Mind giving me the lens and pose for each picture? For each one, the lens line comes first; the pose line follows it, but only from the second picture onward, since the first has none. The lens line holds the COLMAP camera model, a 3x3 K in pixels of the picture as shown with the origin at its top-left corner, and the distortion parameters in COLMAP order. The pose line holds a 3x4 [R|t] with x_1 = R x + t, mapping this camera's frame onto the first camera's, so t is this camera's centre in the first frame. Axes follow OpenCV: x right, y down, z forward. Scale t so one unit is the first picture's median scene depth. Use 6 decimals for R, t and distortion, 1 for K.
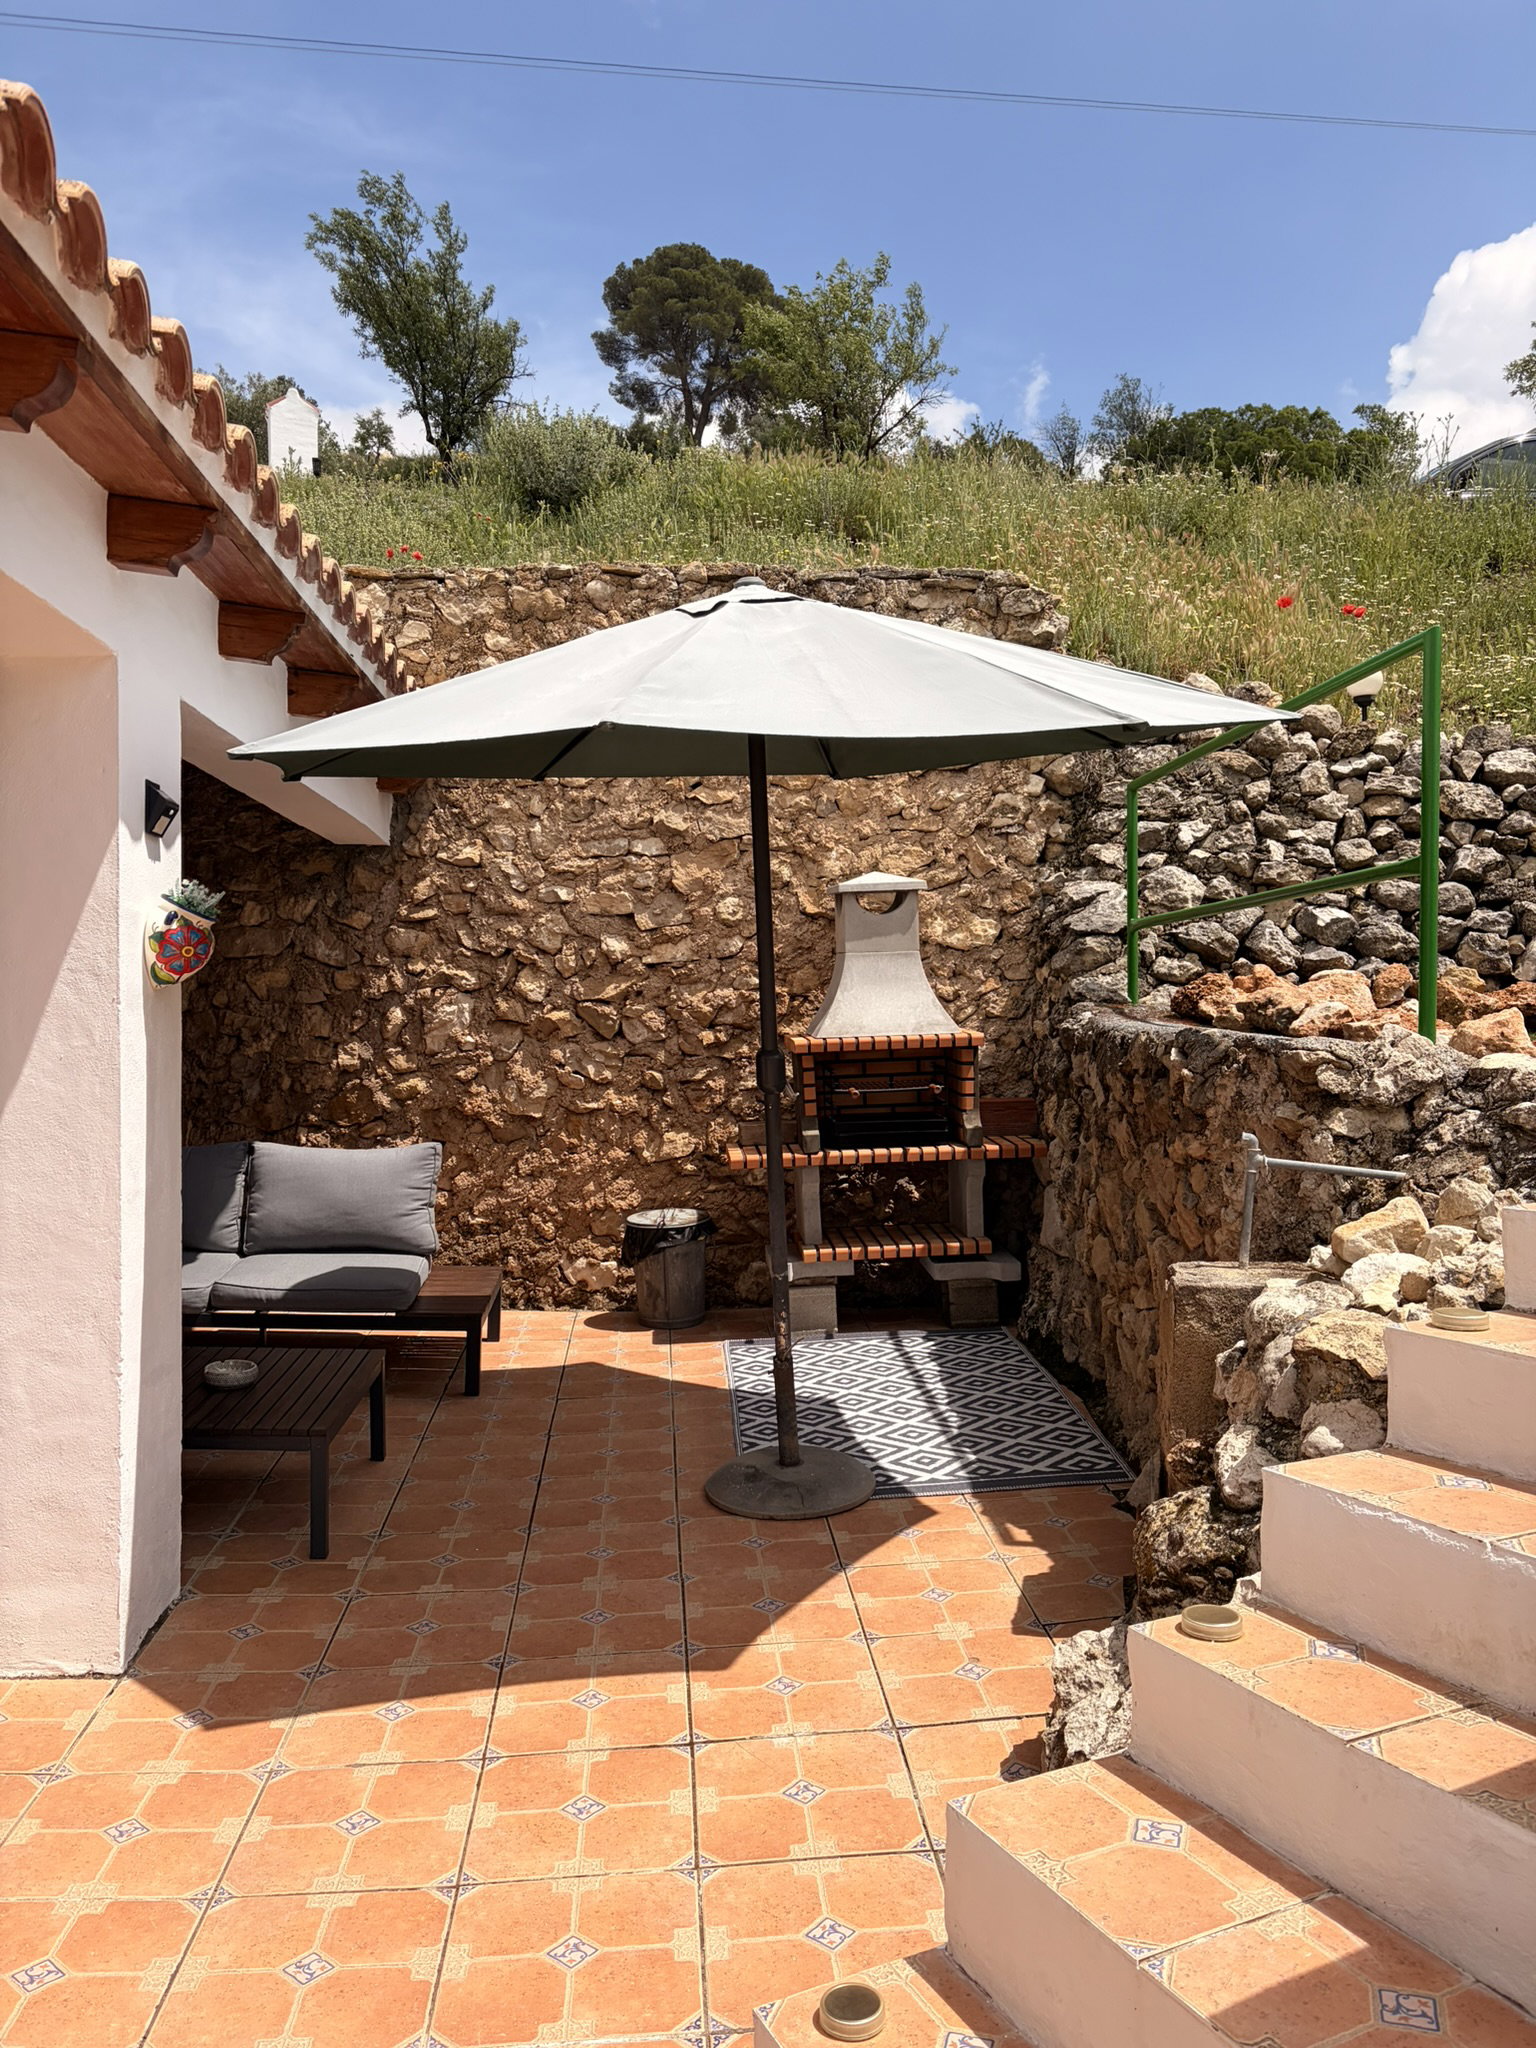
lens RADIAL K [[1557.6, 0, 763.6], [0, 1557.6, 1021.1], [0, 0, 1]] dist [0.103765, 0.000279]
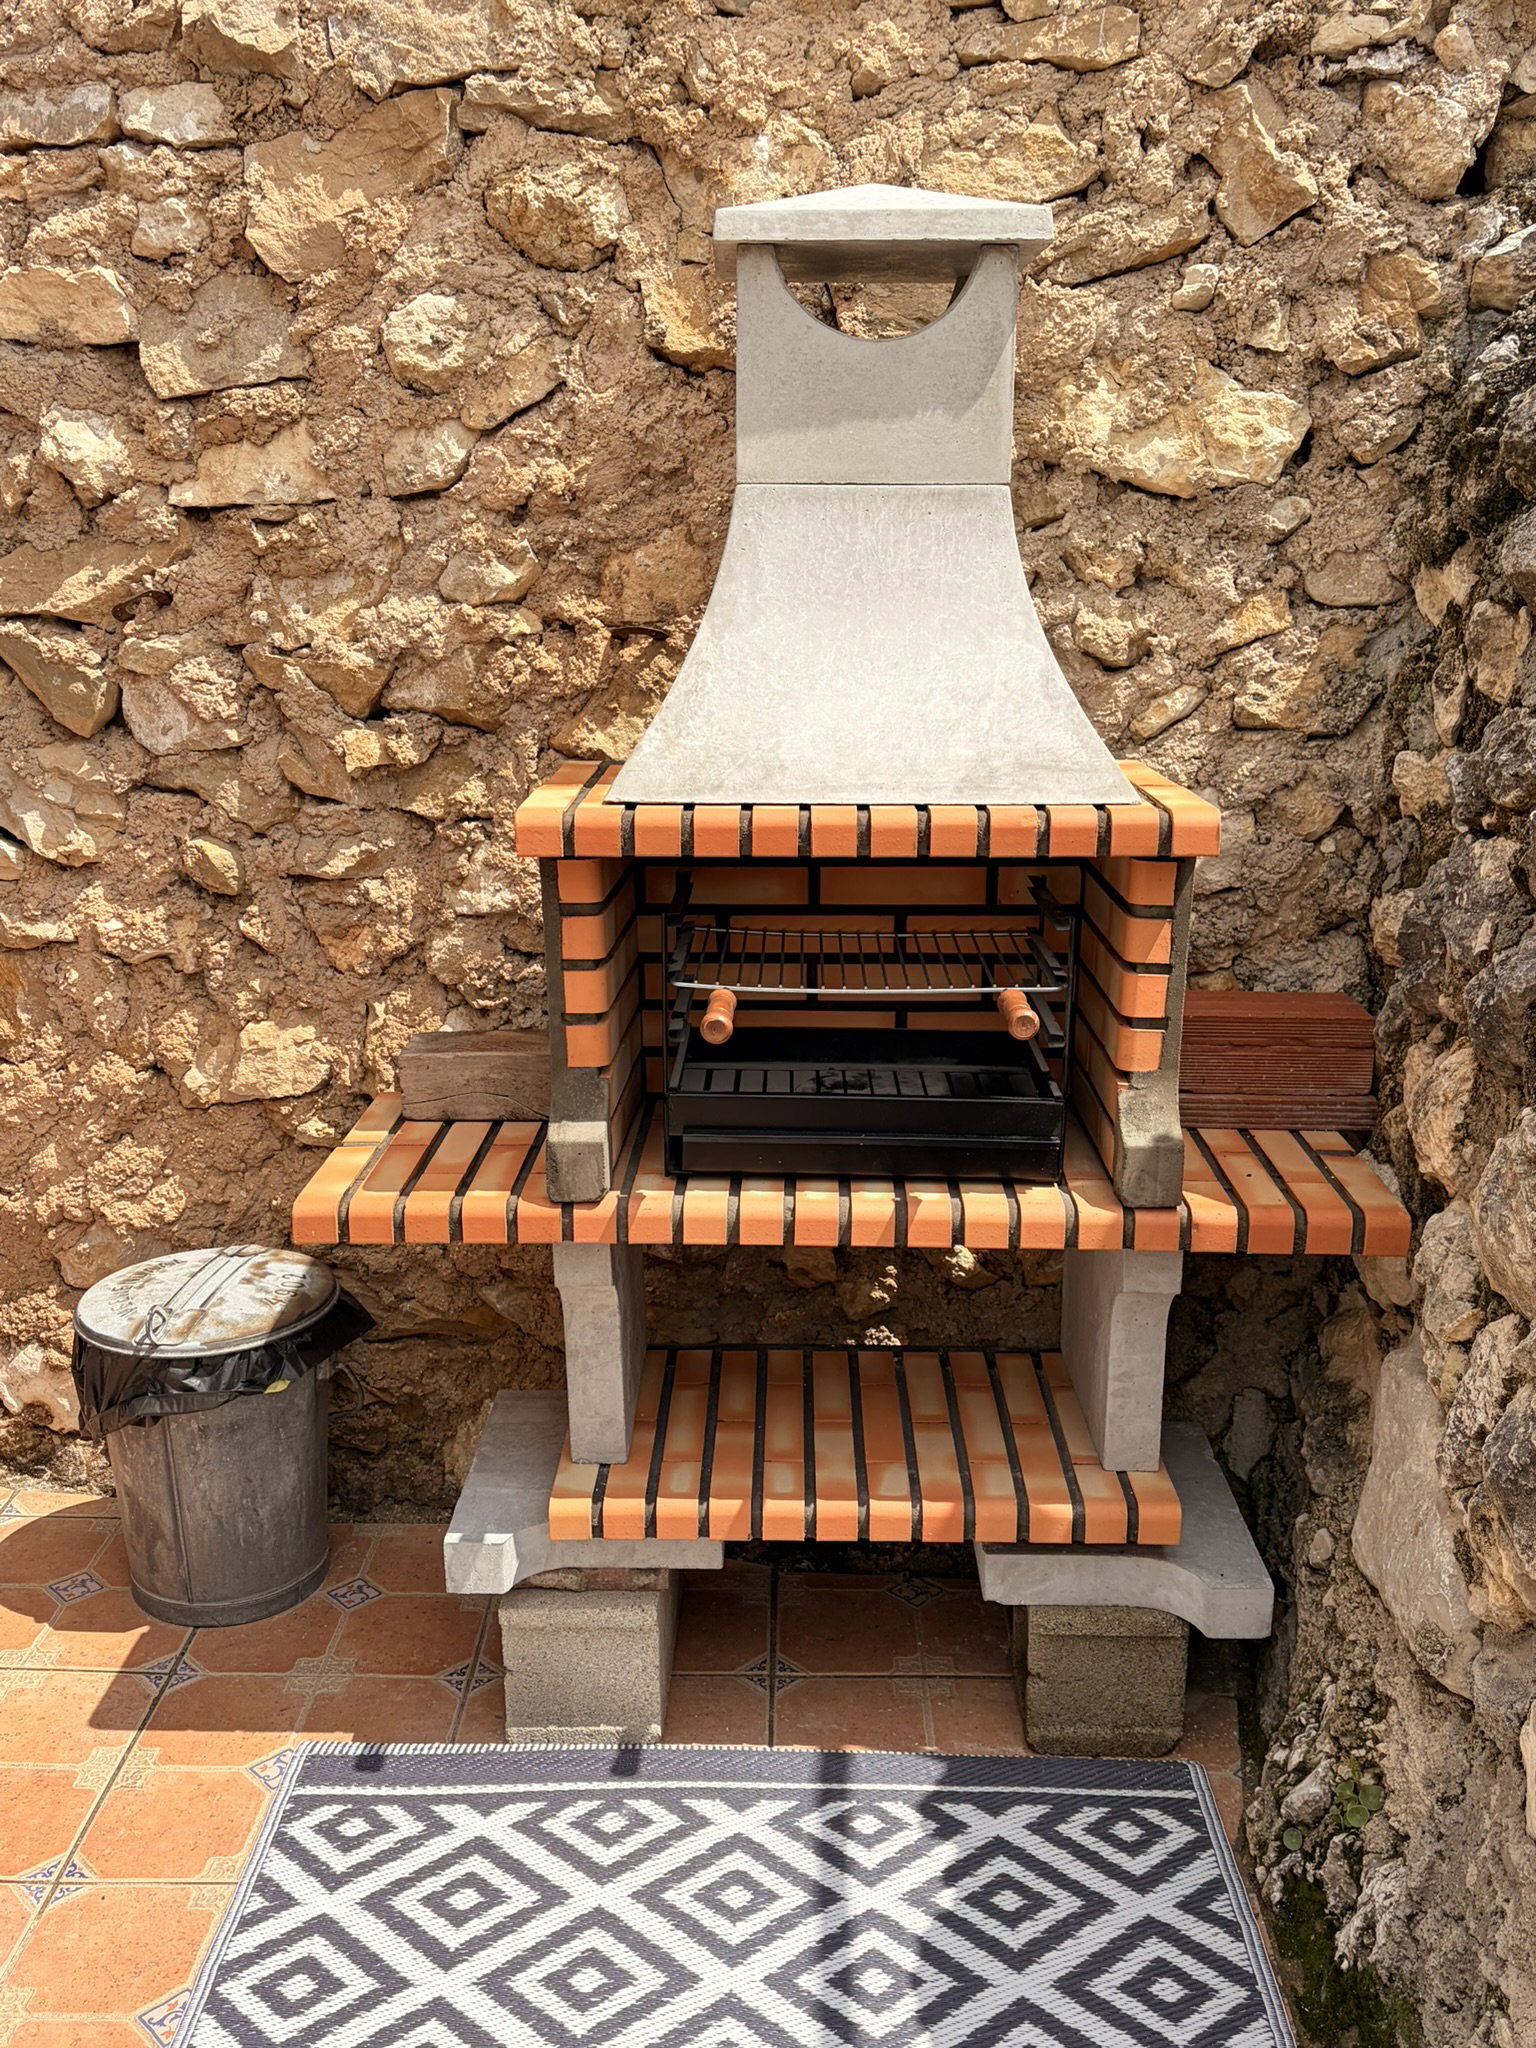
lens RADIAL K [[1862.4, 0, 773.0], [0, 1862.4, 1023.0], [0, 0, 1]] dist [0.036903, -0.034294]
pose [[0.995513, 0.056018, -0.076261, 0.083548], [-0.038582, 0.976197, 0.213424, -0.020265], [0.086401, -0.209524, 0.973979, 0.617976]]
